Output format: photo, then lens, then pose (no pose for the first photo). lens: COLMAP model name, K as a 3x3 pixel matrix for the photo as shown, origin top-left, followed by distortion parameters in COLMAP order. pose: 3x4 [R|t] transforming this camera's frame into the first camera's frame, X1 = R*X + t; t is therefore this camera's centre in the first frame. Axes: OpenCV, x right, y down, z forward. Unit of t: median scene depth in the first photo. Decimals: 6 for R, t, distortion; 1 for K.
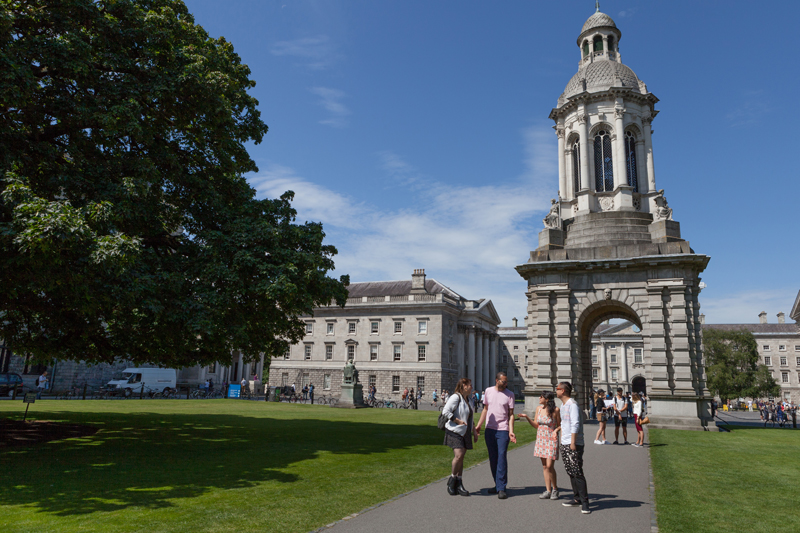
lens RADIAL K [[546.0, 0, 399.5], [0, 546.0, 262.0], [0, 0, 1]] dist [-0.029494, 0.017051]
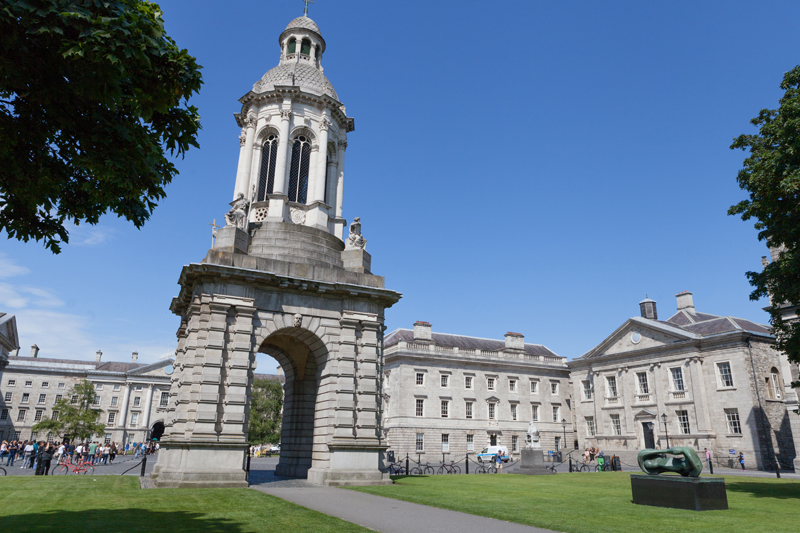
lens RADIAL K [[546.0, 0, 399.5], [0, 546.0, 262.0], [0, 0, 1]] dist [-0.029494, 0.017051]
pose [[0.658027, 0.220482, 0.719992, -0.120089], [-0.163187, 0.975204, -0.149493, 0.065912], [-0.735099, -0.019123, 0.677690, 0.303180]]
